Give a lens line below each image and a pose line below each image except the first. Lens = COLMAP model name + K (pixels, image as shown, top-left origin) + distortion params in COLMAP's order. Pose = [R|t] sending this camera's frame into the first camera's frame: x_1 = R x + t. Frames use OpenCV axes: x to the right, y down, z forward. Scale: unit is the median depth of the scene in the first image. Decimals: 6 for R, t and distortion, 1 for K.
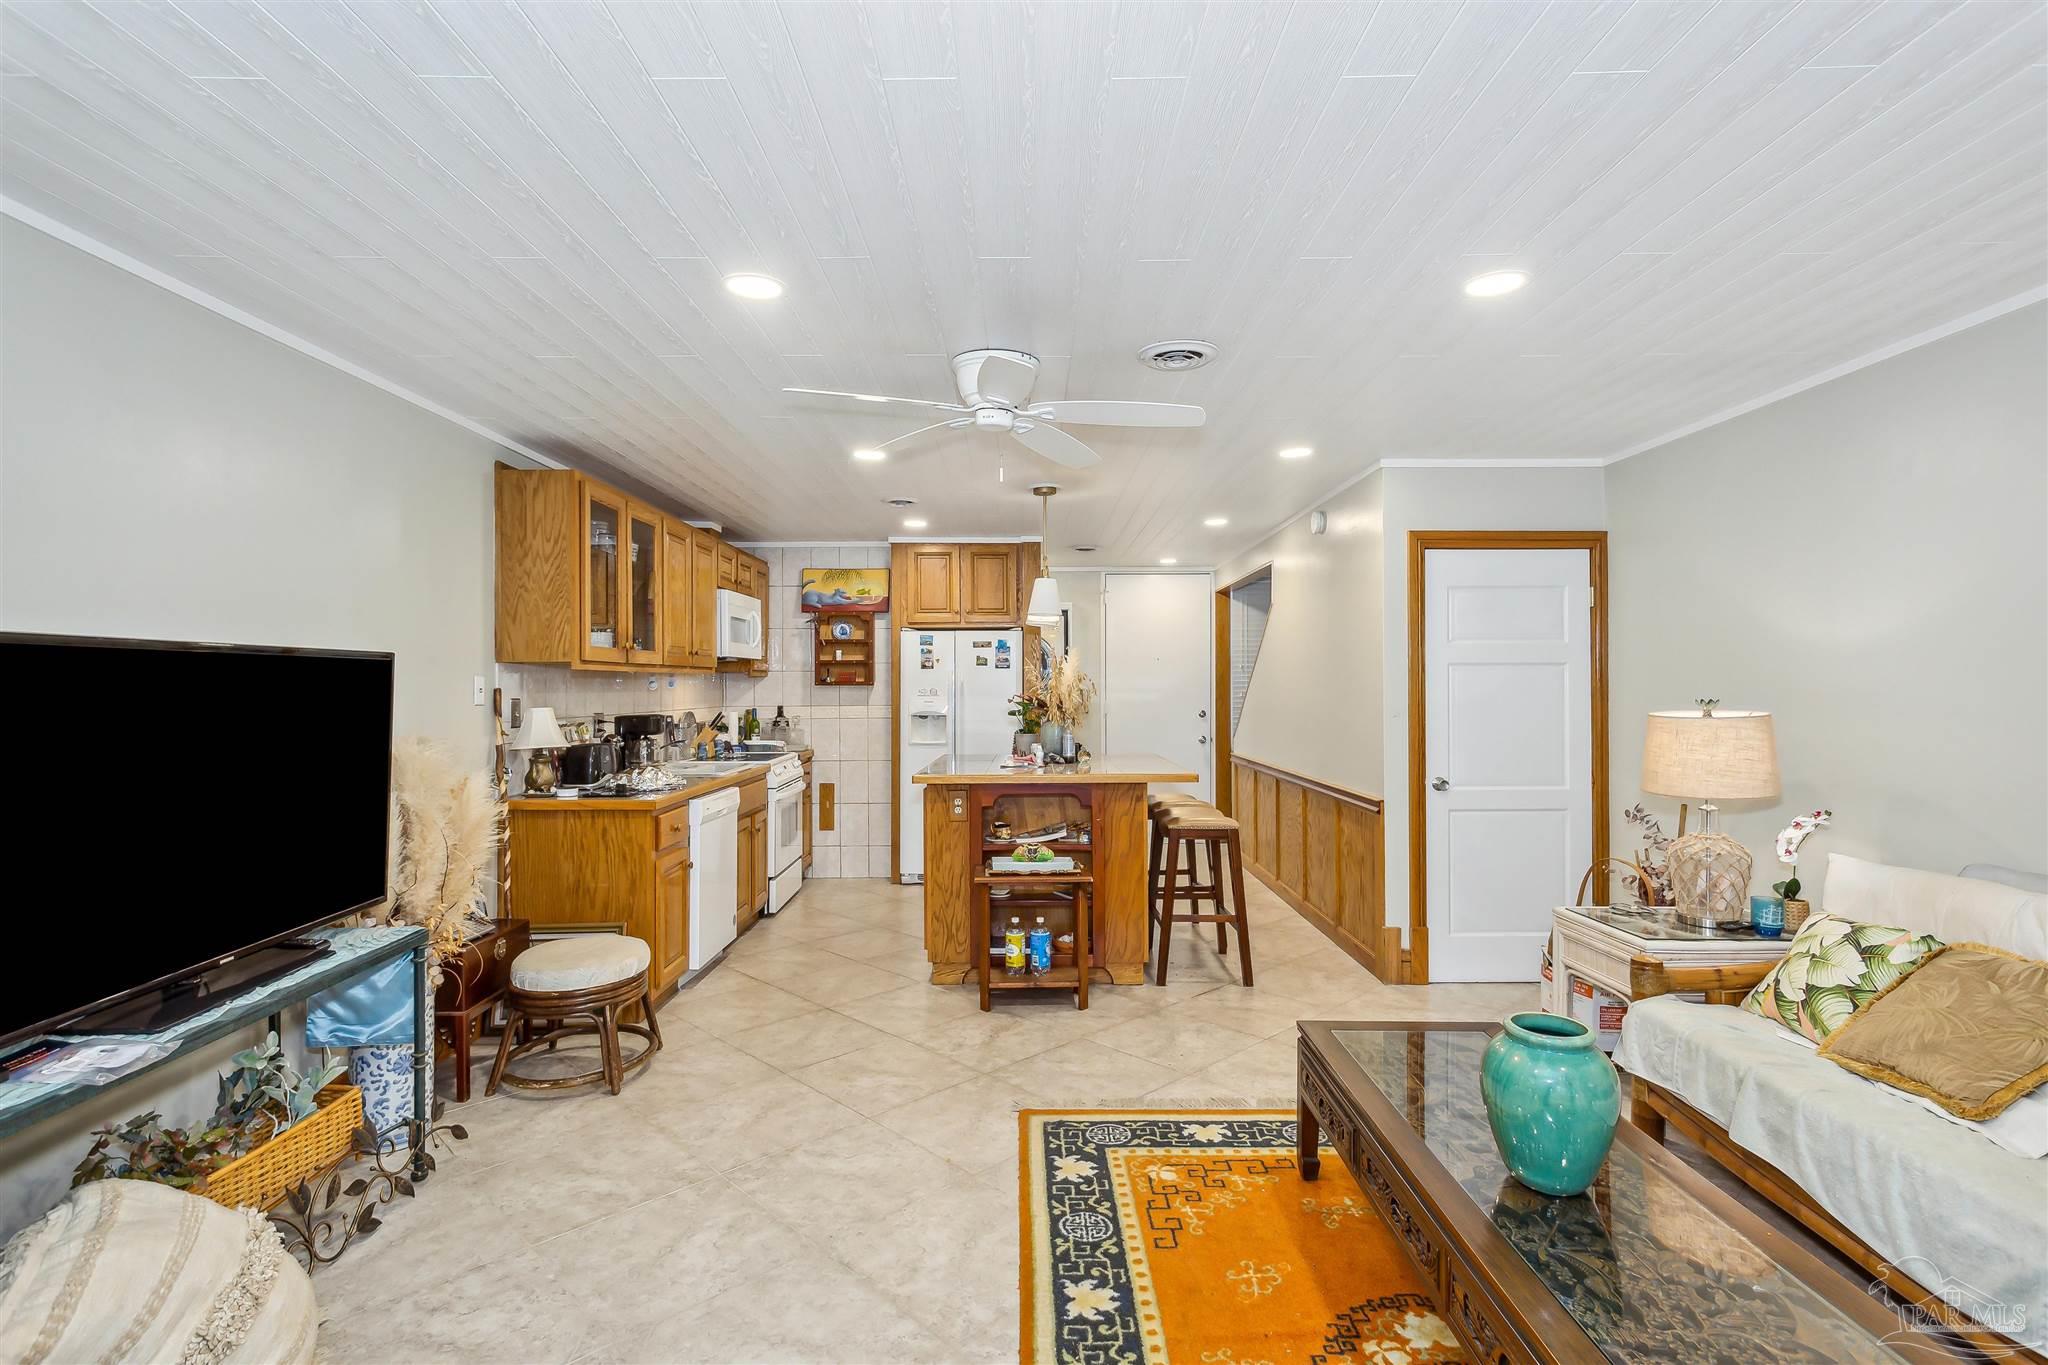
lens RADIAL K [[998.9, 0, 1004.4], [0, 998.9, 677.2], [0, 0, 1]] dist [0.004620, 0.001343]
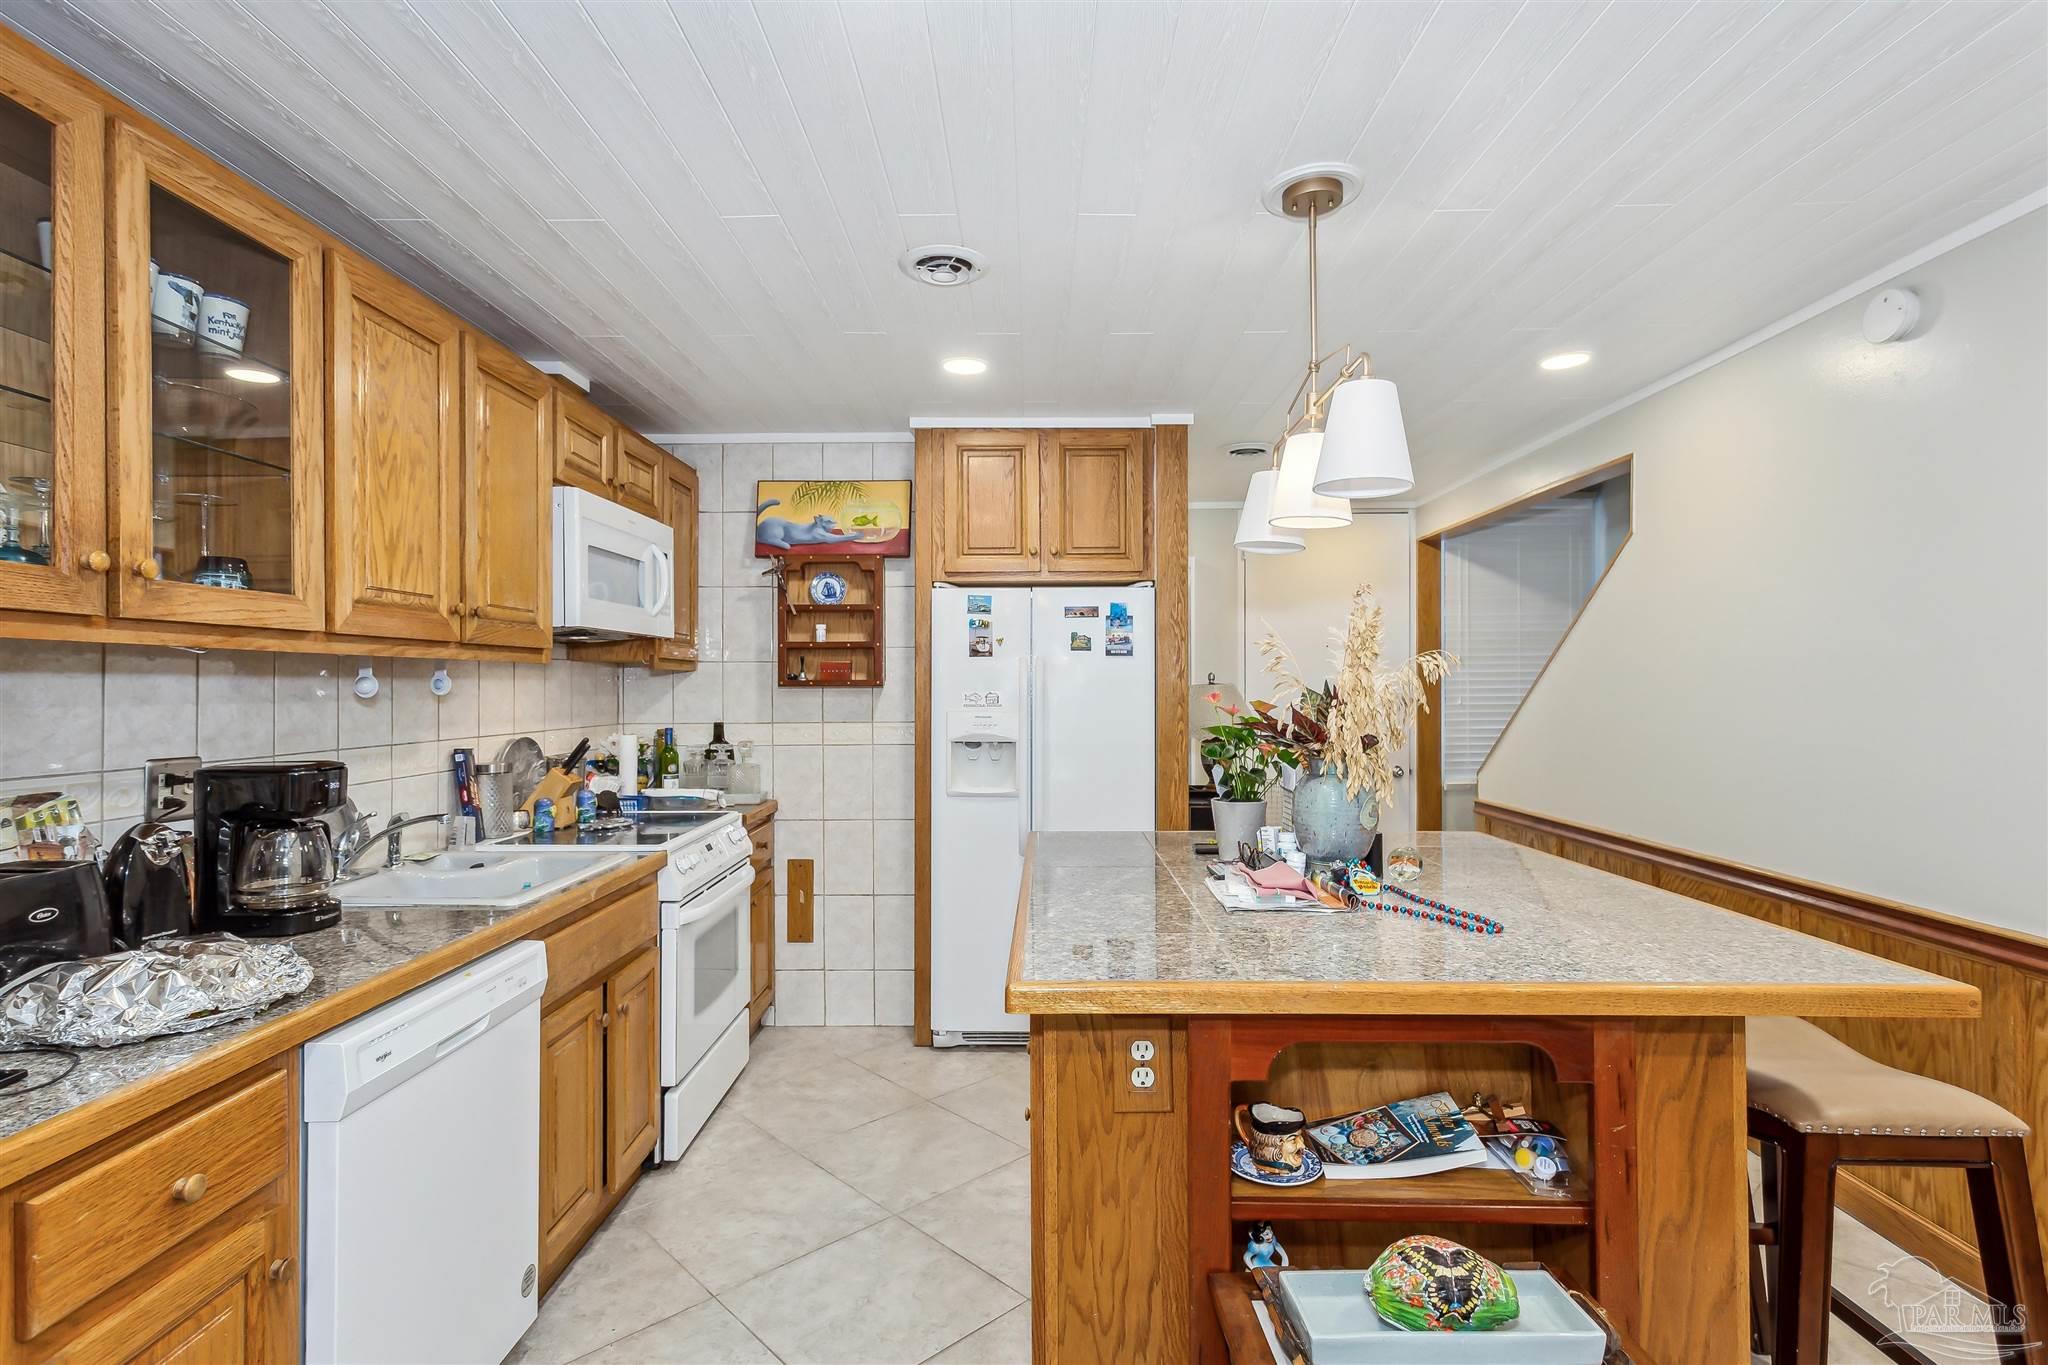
lens RADIAL K [[1005.3, 0, 1017.4], [0, 1005.3, 685.4], [0, 0, 1]] dist [0.002296, 0.001166]
pose [[1.000000, 0.000493, 0.000263, -0.056627], [-0.000495, 0.999976, 0.006961, 0.003499], [-0.000260, -0.006961, 0.999976, 0.443620]]
